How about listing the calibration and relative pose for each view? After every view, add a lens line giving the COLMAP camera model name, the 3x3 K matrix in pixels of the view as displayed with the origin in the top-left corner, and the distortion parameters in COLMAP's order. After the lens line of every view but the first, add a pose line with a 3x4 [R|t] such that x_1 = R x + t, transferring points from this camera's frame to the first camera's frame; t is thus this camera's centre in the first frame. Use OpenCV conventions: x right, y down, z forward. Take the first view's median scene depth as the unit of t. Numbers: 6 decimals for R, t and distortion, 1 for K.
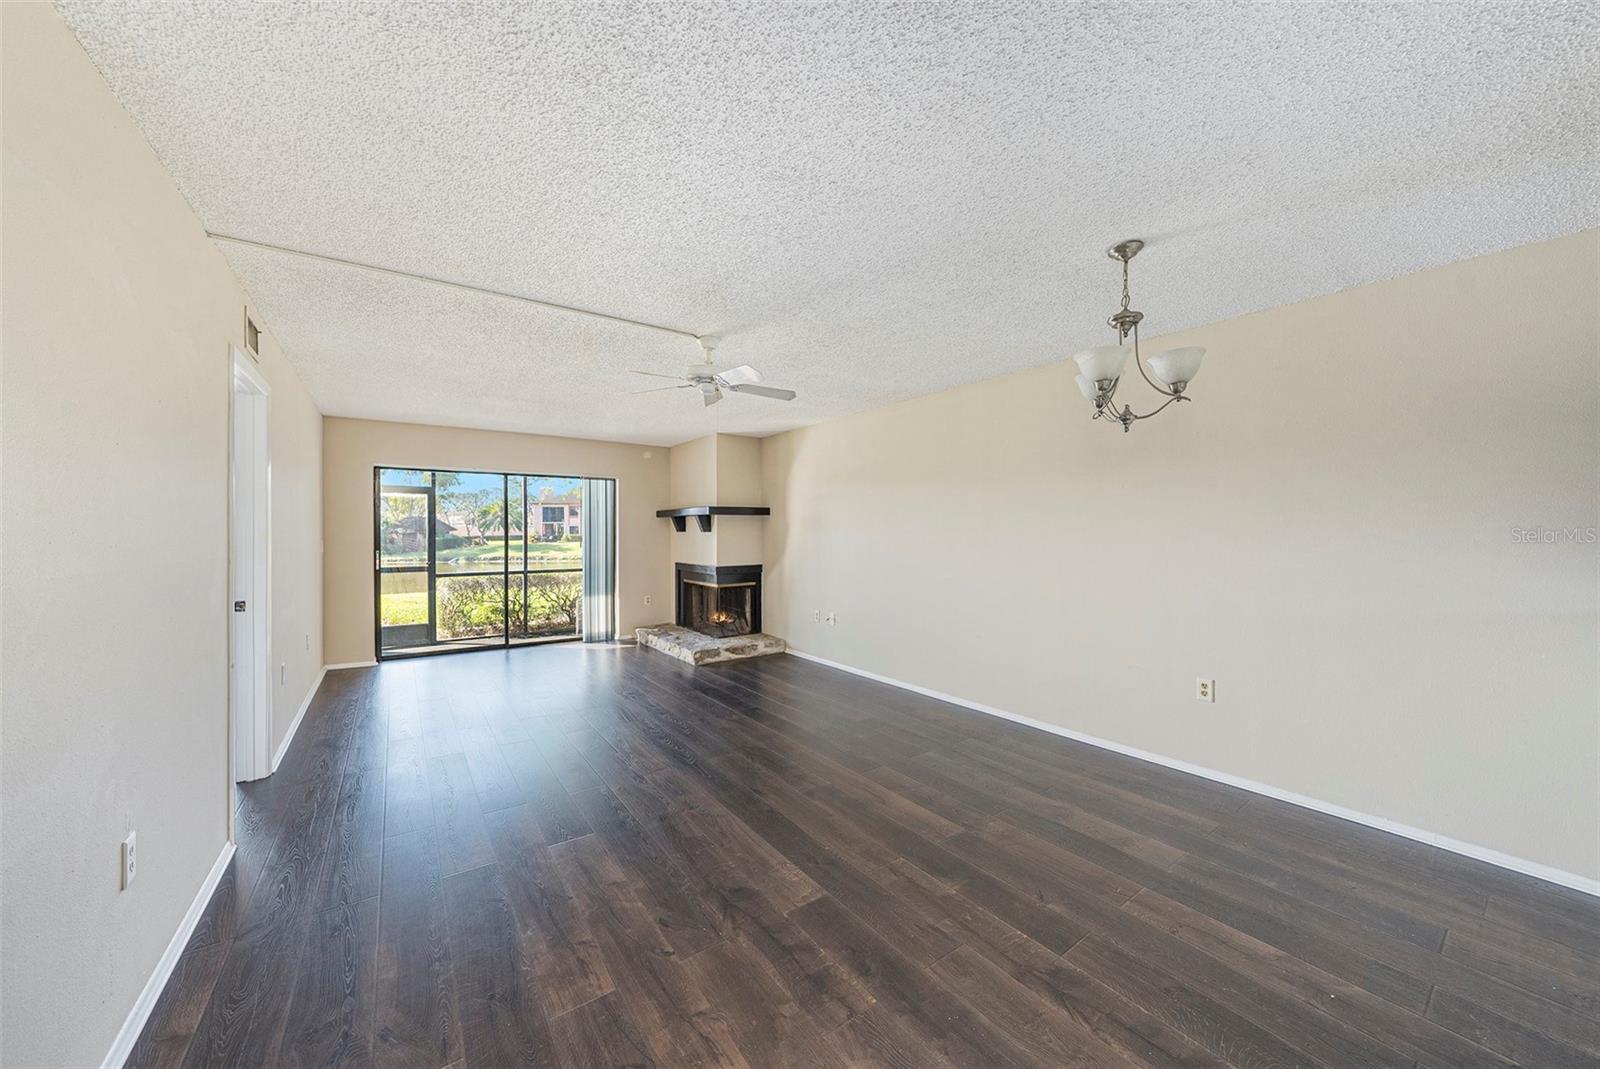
lens RADIAL K [[575.4, 0, 808.3], [0, 575.4, 530.9], [0, 0, 1]] dist [-0.017679, 0.000090]
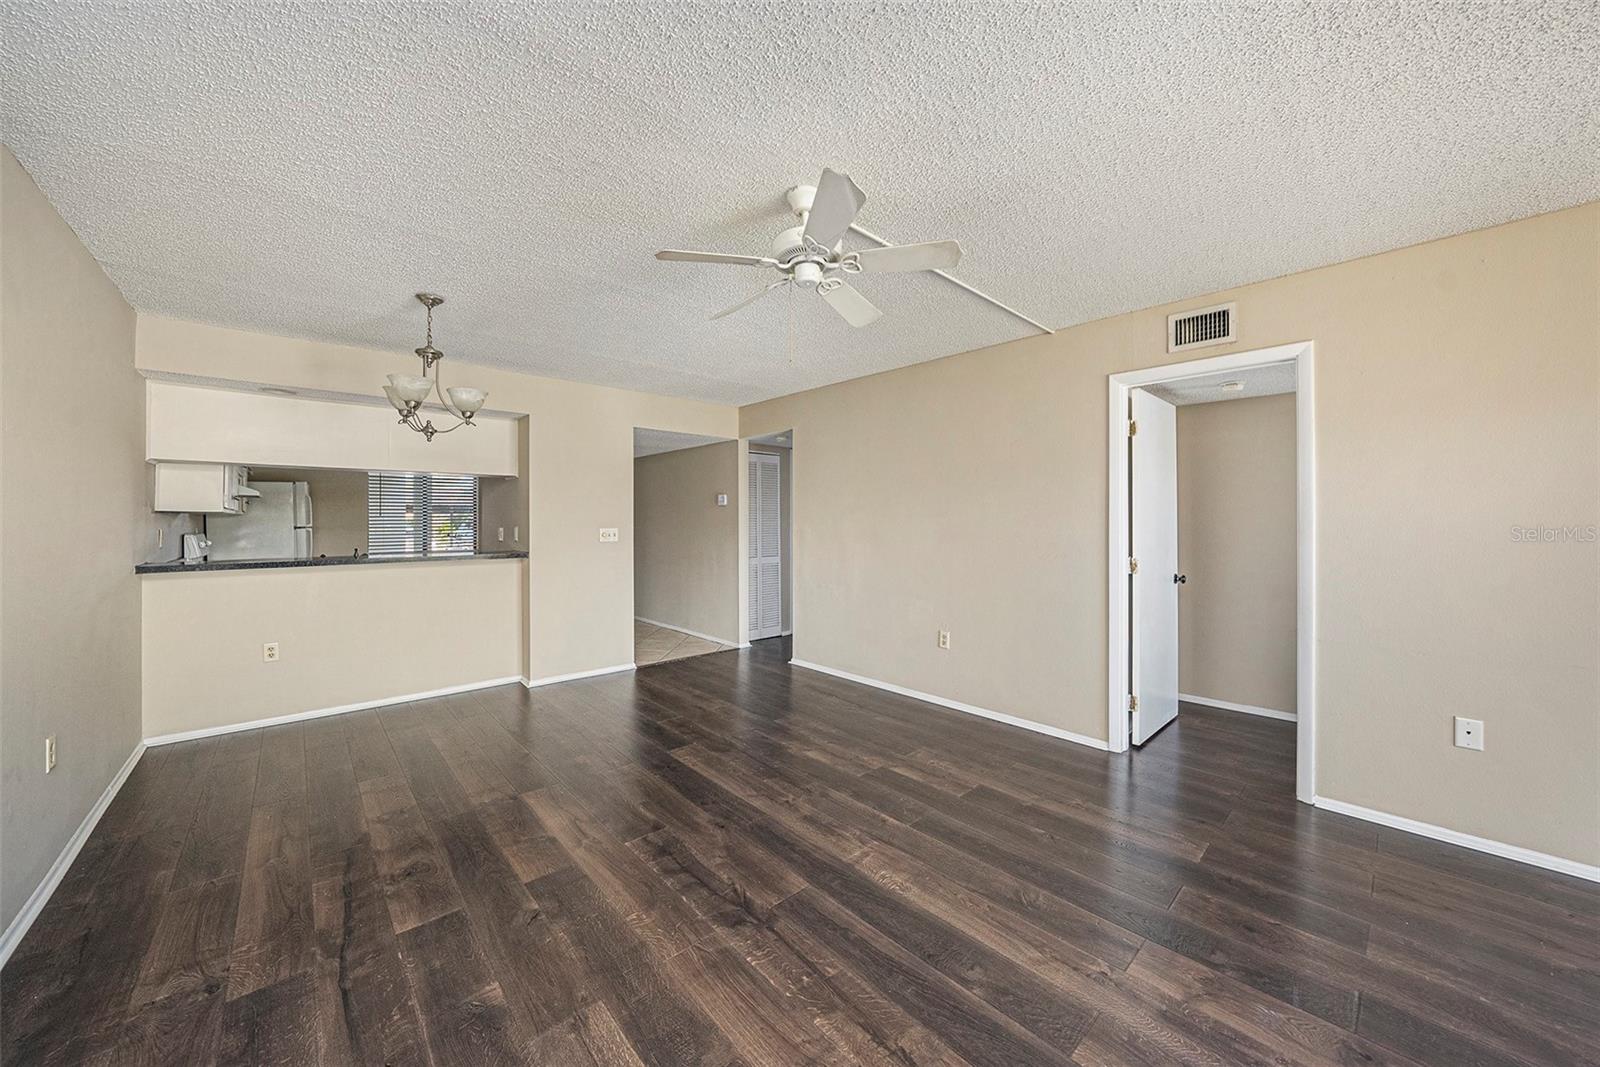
lens RADIAL K [[564.4, 0, 798.1], [0, 564.4, 520.7], [0, 0, 1]] dist [-0.015583, 0.000167]
pose [[-0.994826, 0.002058, -0.101574, -0.054079], [0.002662, 0.999980, -0.005809, 0.006461], [0.101560, -0.006049, -0.994811, 0.821956]]
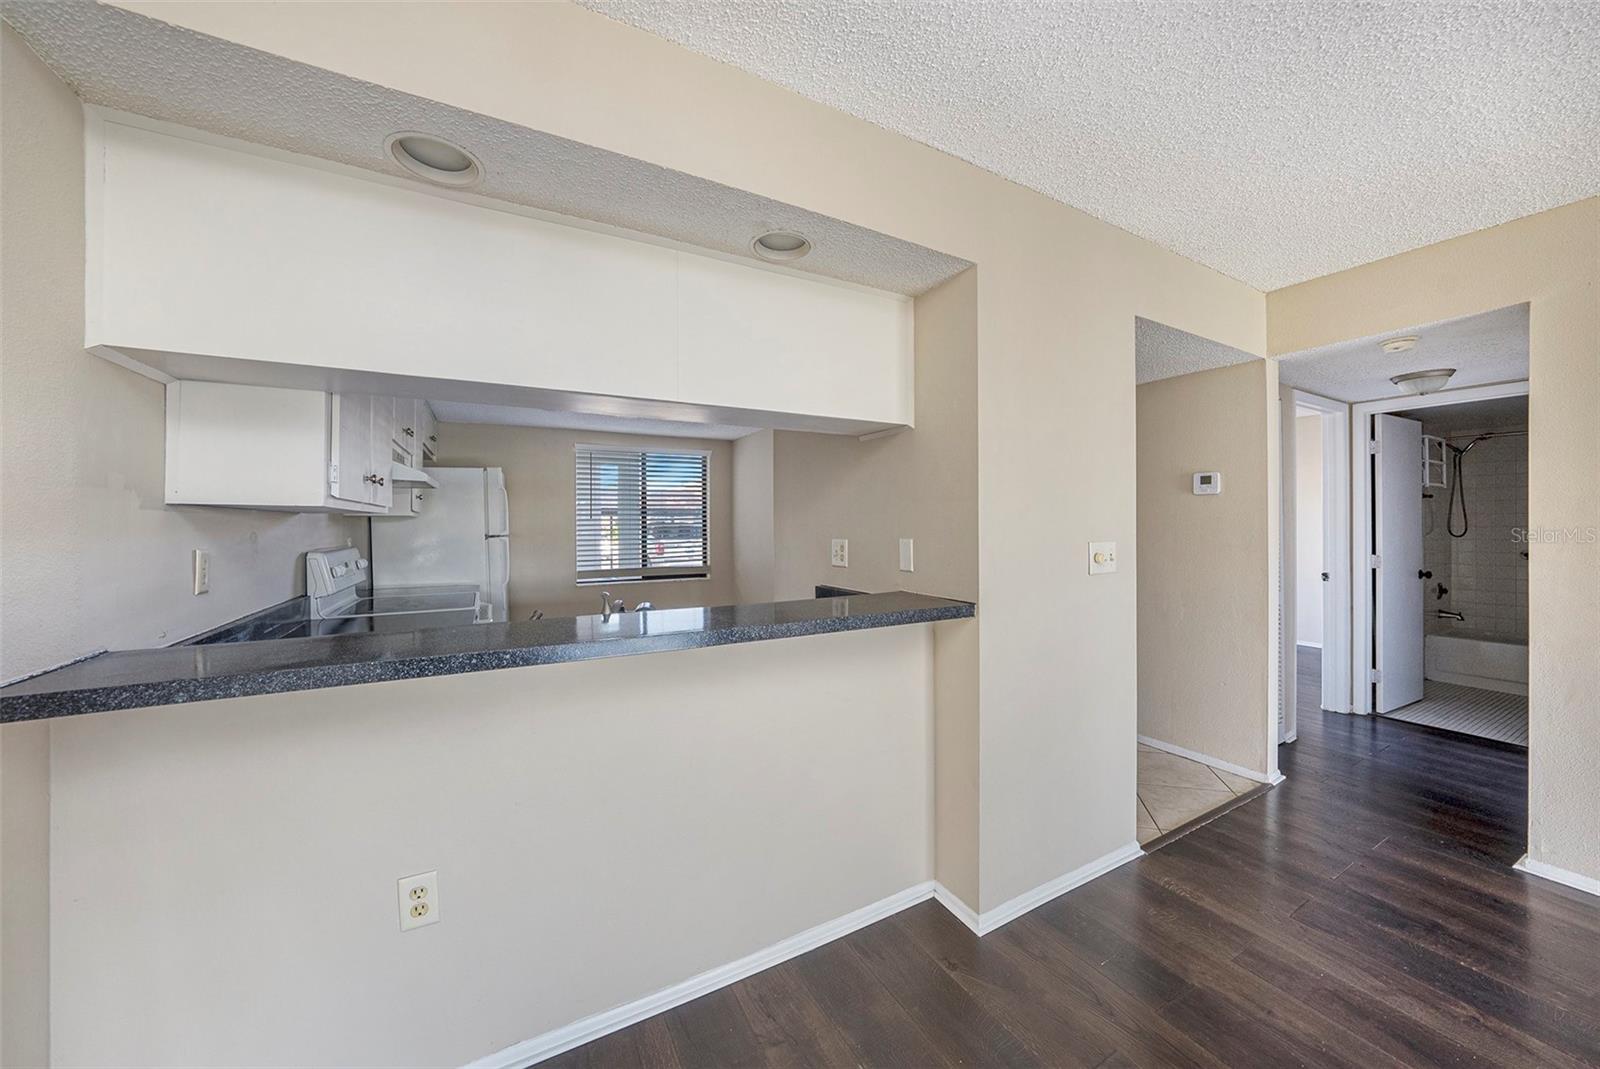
lens RADIAL K [[575.4, 0, 808.3], [0, 575.4, 530.9], [0, 0, 1]] dist [-0.017679, 0.000090]
pose [[-0.991667, 0.002871, 0.128792, 0.246722], [0.003627, 0.999978, 0.005630, 0.002253], [-0.128773, 0.006050, -0.991656, 0.400895]]
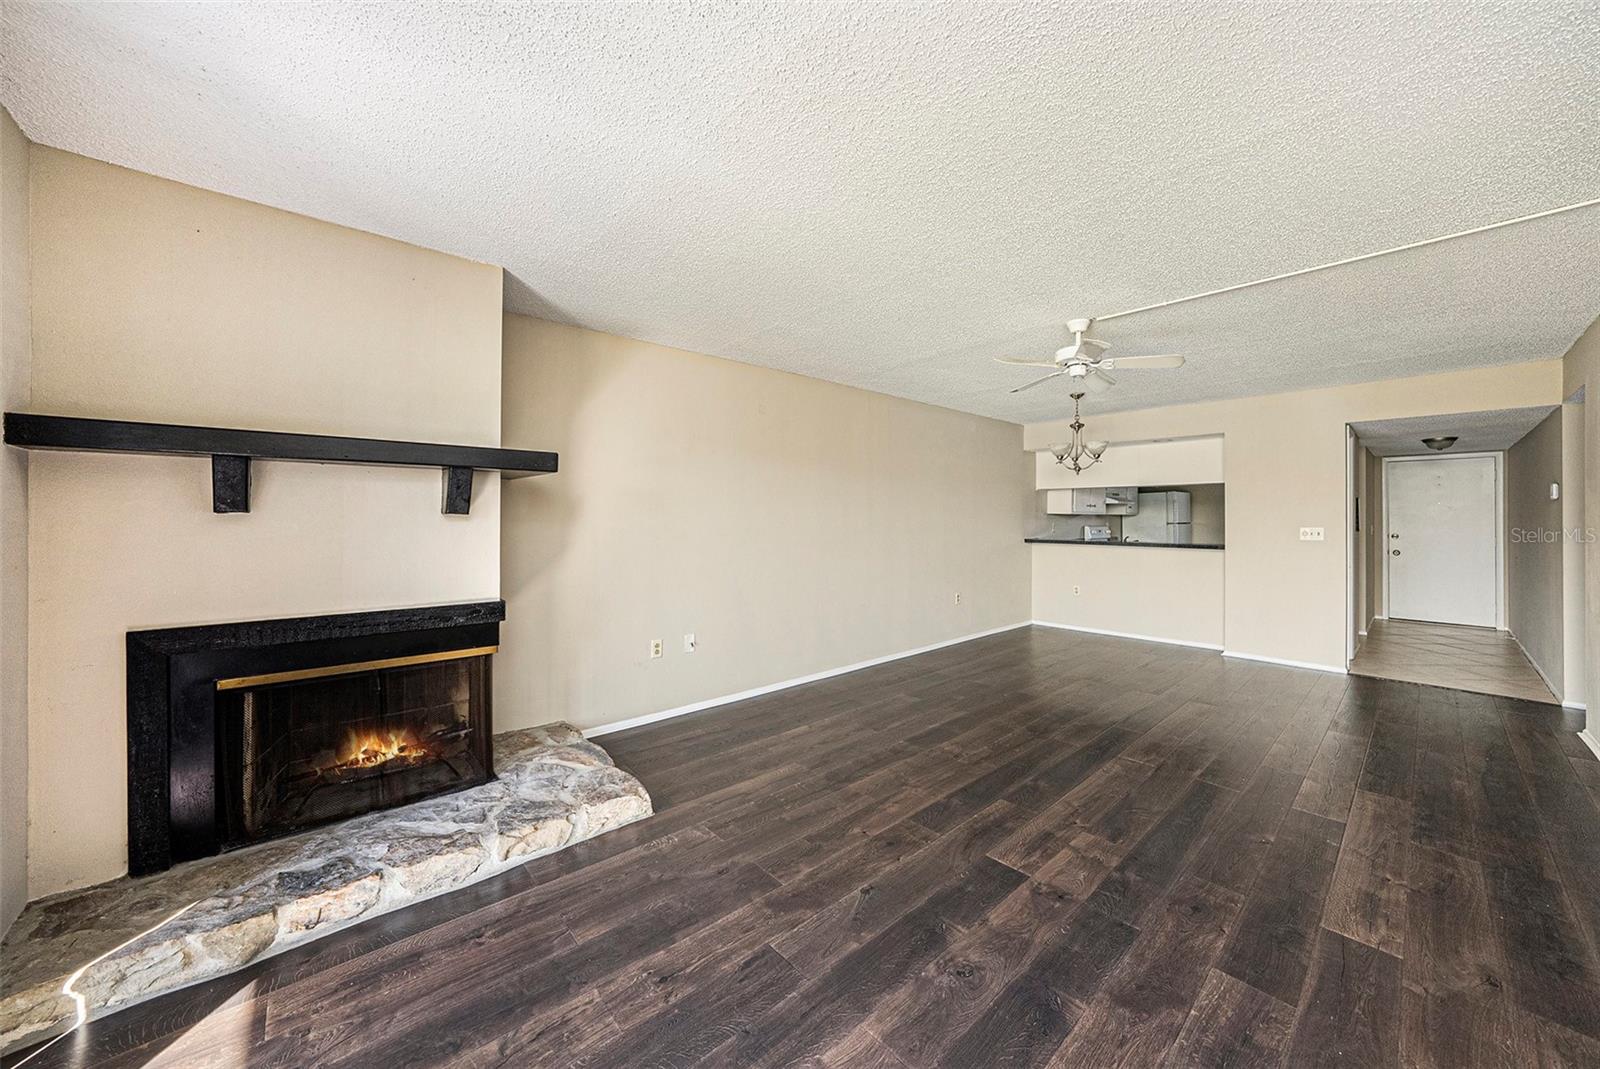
lens RADIAL K [[571.2, 0, 828.9], [0, 571.2, 514.1], [0, 0, 1]] dist [-0.000260, 0.000010]
pose [[-0.128587, 0.006288, 0.991678, -0.568145], [-0.006902, 0.999950, -0.007235, 0.003642], [-0.991674, -0.007775, -0.128537, 0.803846]]
